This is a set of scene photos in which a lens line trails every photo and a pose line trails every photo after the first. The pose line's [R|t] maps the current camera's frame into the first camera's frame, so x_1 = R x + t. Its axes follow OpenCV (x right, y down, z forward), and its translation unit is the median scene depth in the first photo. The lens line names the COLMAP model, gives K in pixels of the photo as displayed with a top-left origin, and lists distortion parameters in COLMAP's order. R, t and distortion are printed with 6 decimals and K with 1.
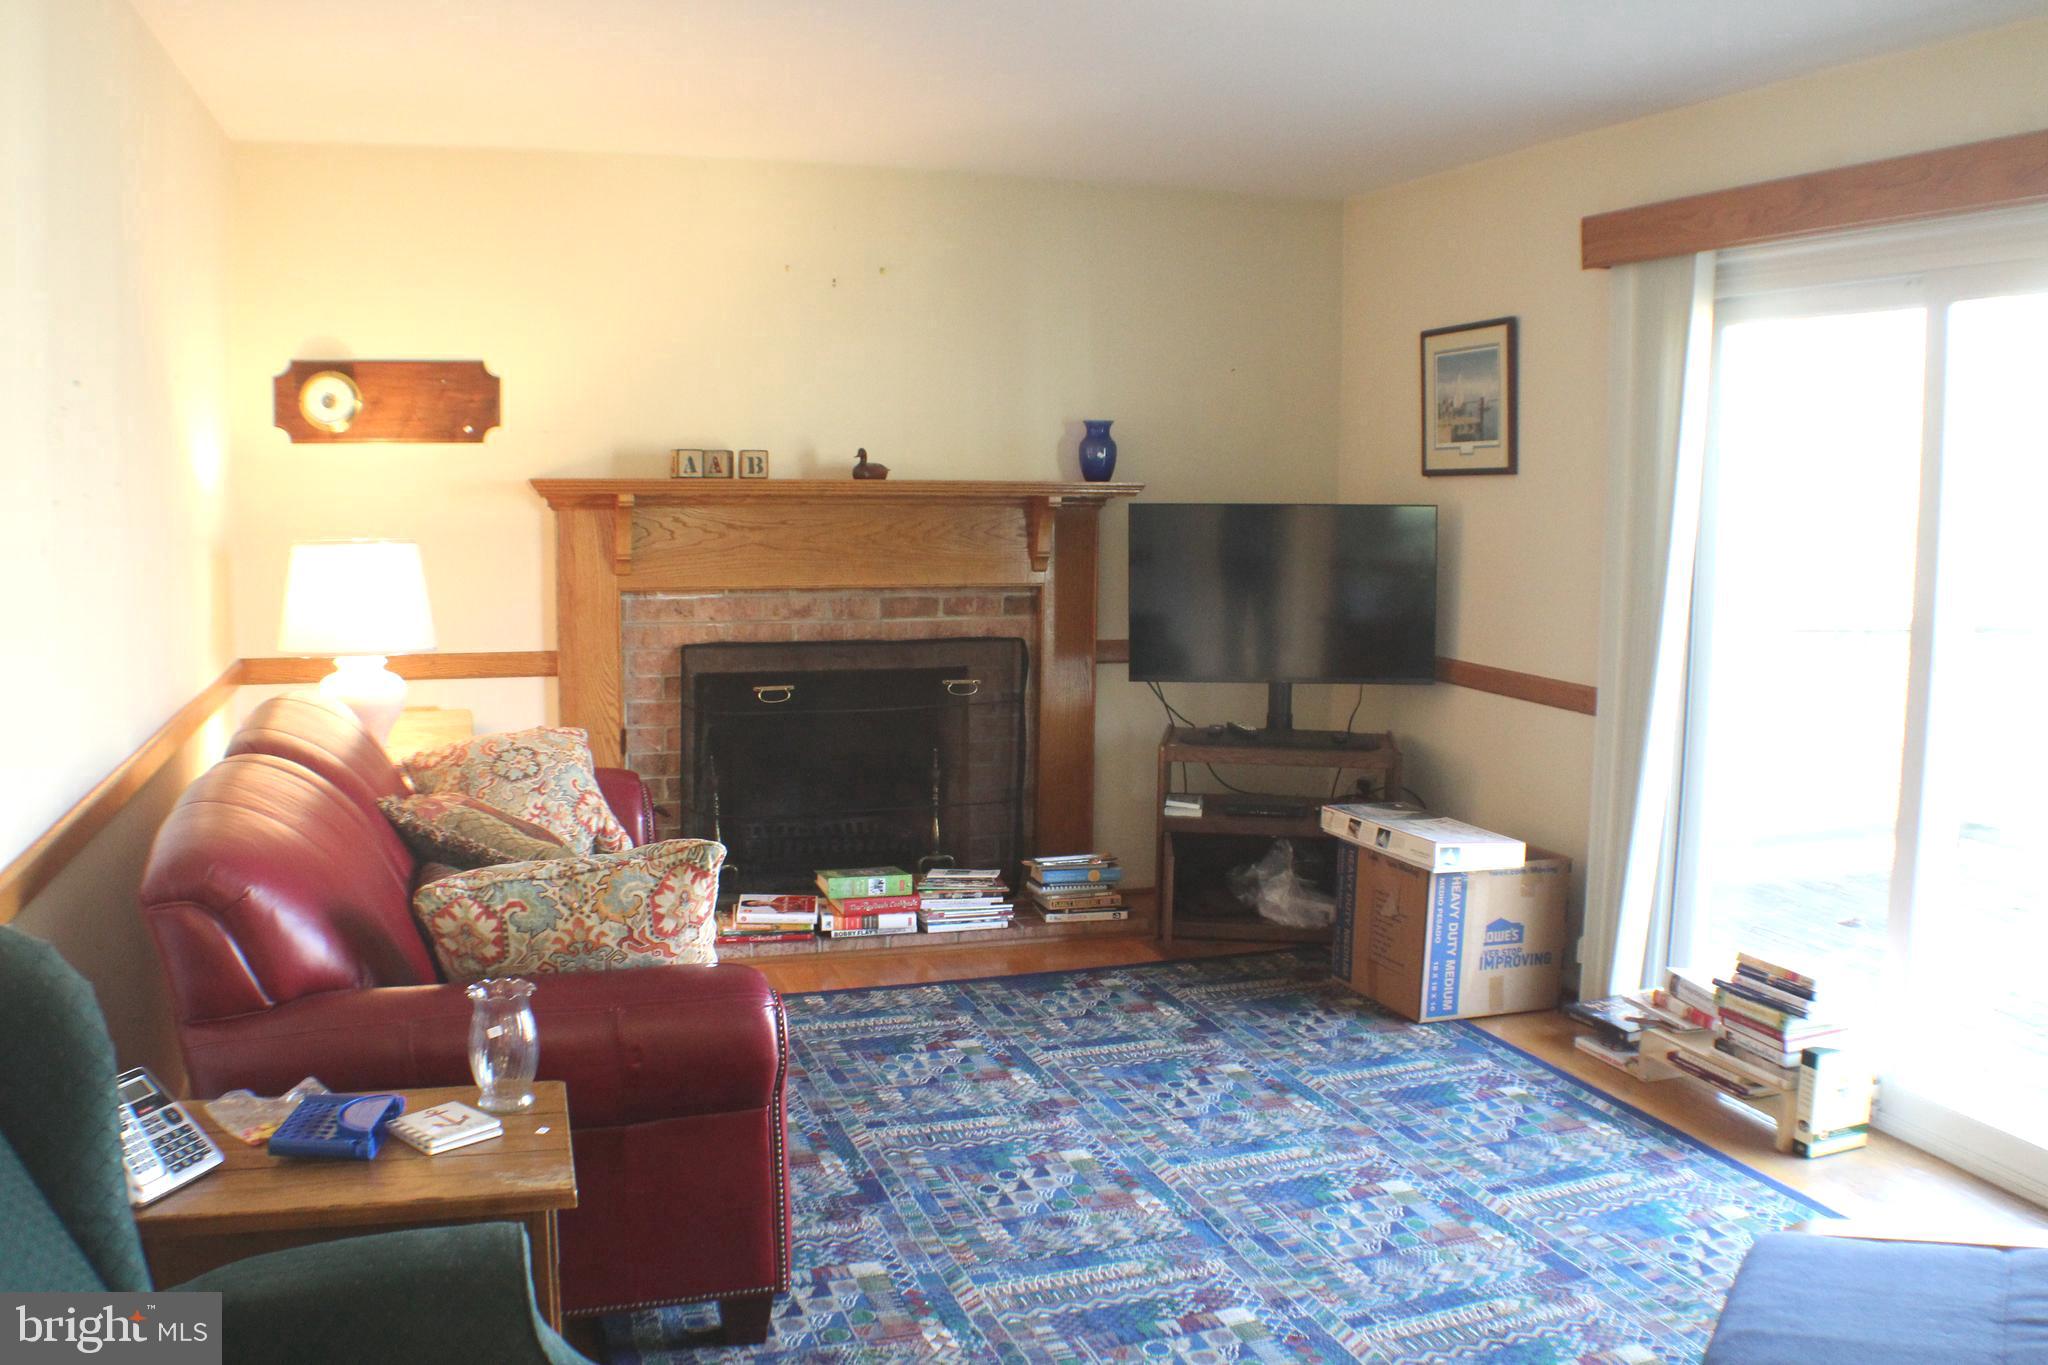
lens RADIAL K [[1792.1, 0, 1024.0], [0, 1792.1, 682.5], [0, 0, 1]] dist [-0.160920, 0.053845]
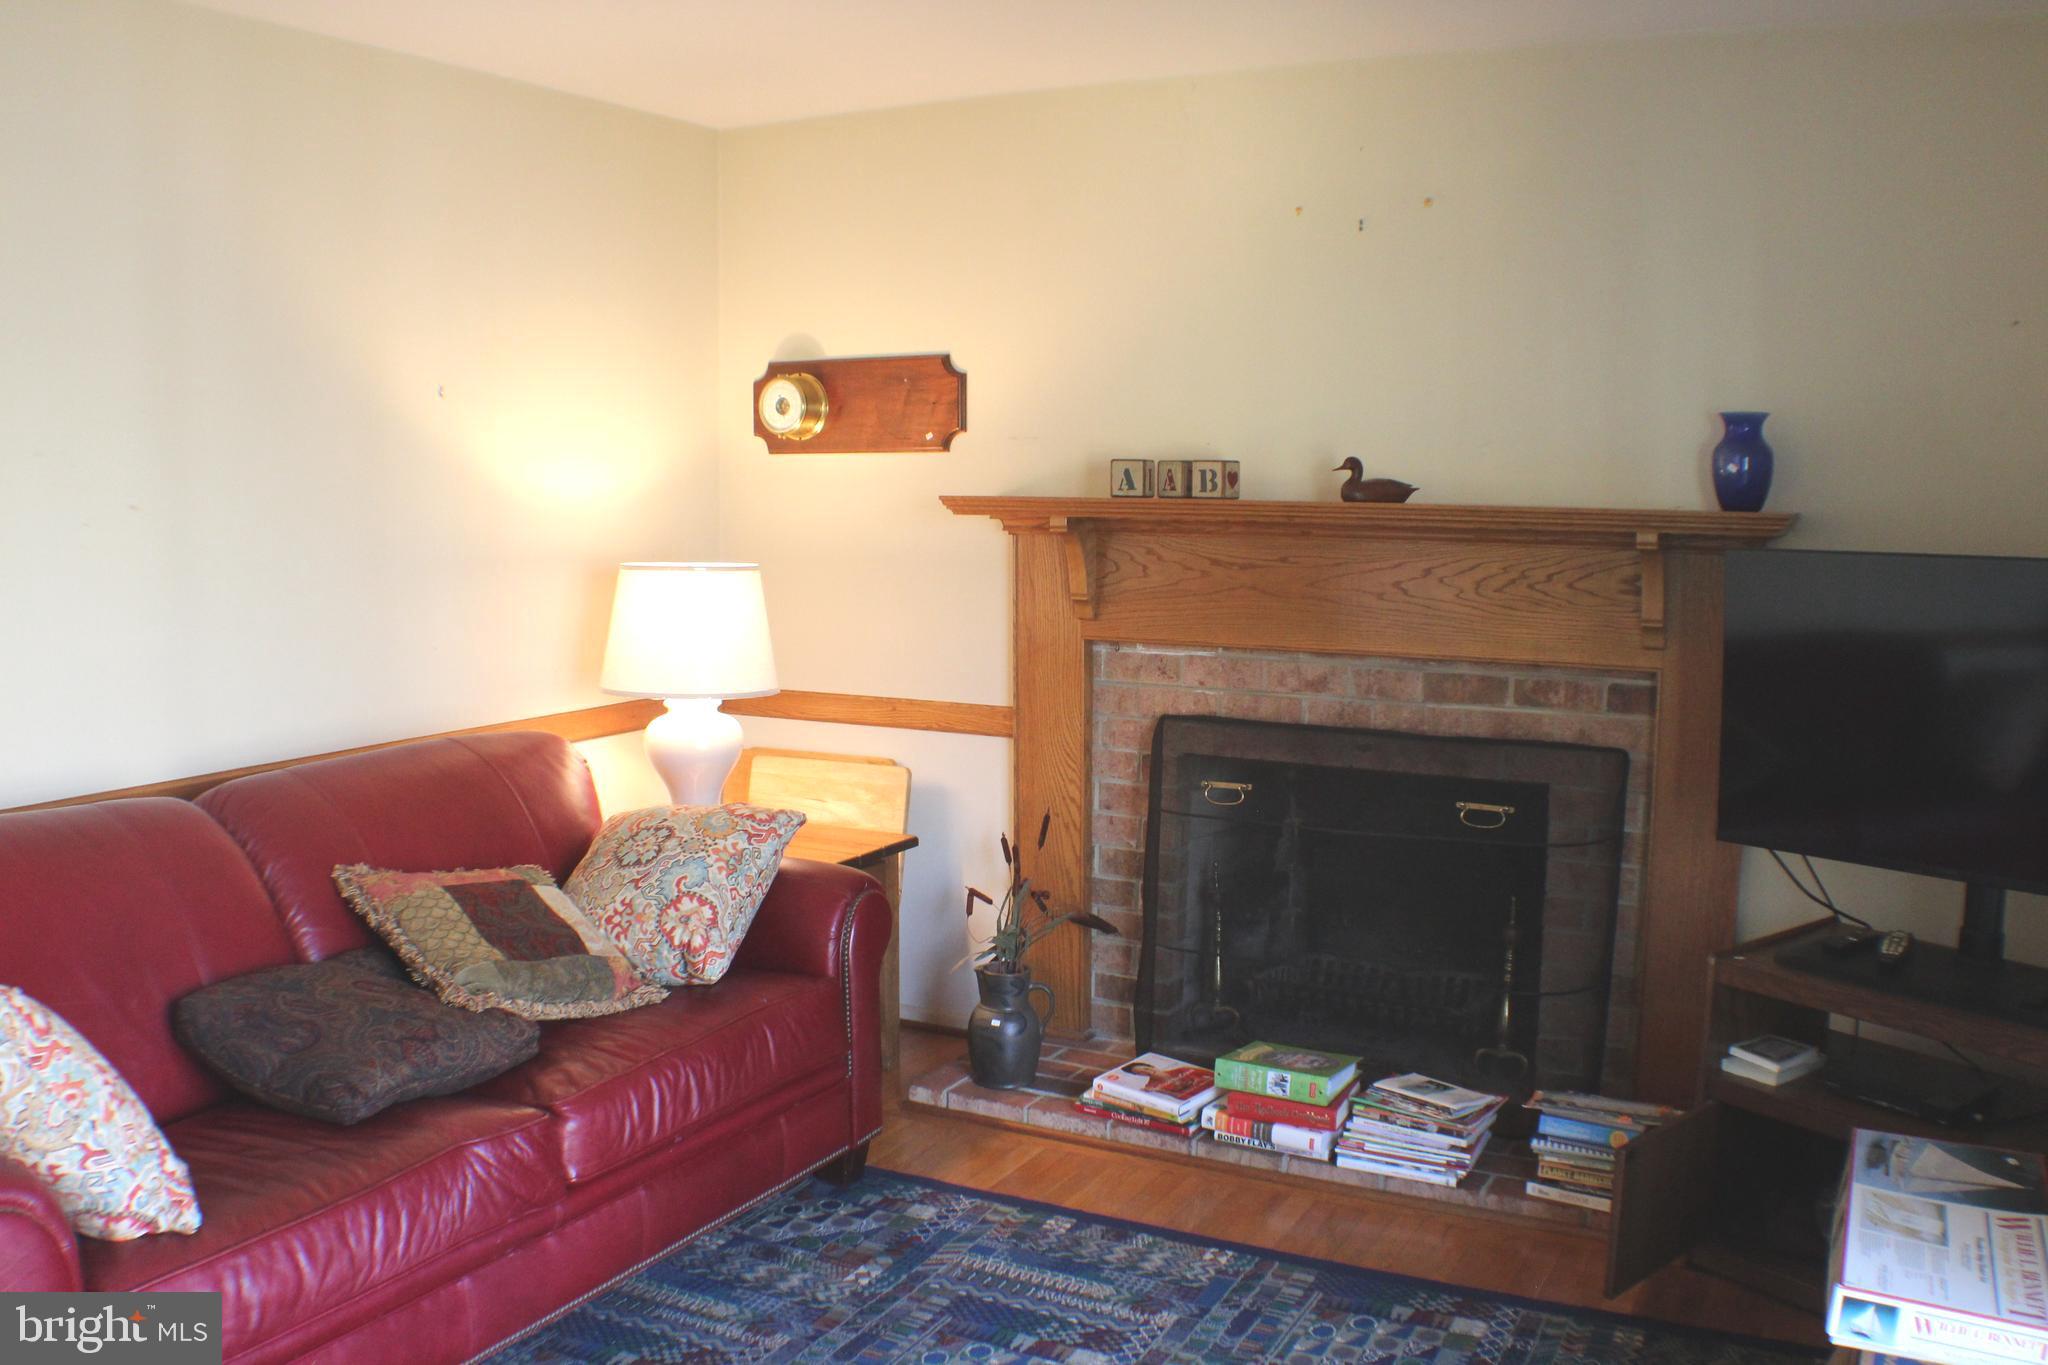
lens RADIAL K [[1792.1, 0, 1024.0], [0, 1792.1, 682.5], [0, 0, 1]] dist [-0.160920, 0.053845]
pose [[0.695258, 0.077399, -0.714581, 0.320963], [-0.084446, 0.996096, 0.025728, -0.050164], [0.713782, 0.042455, 0.699080, 0.421952]]
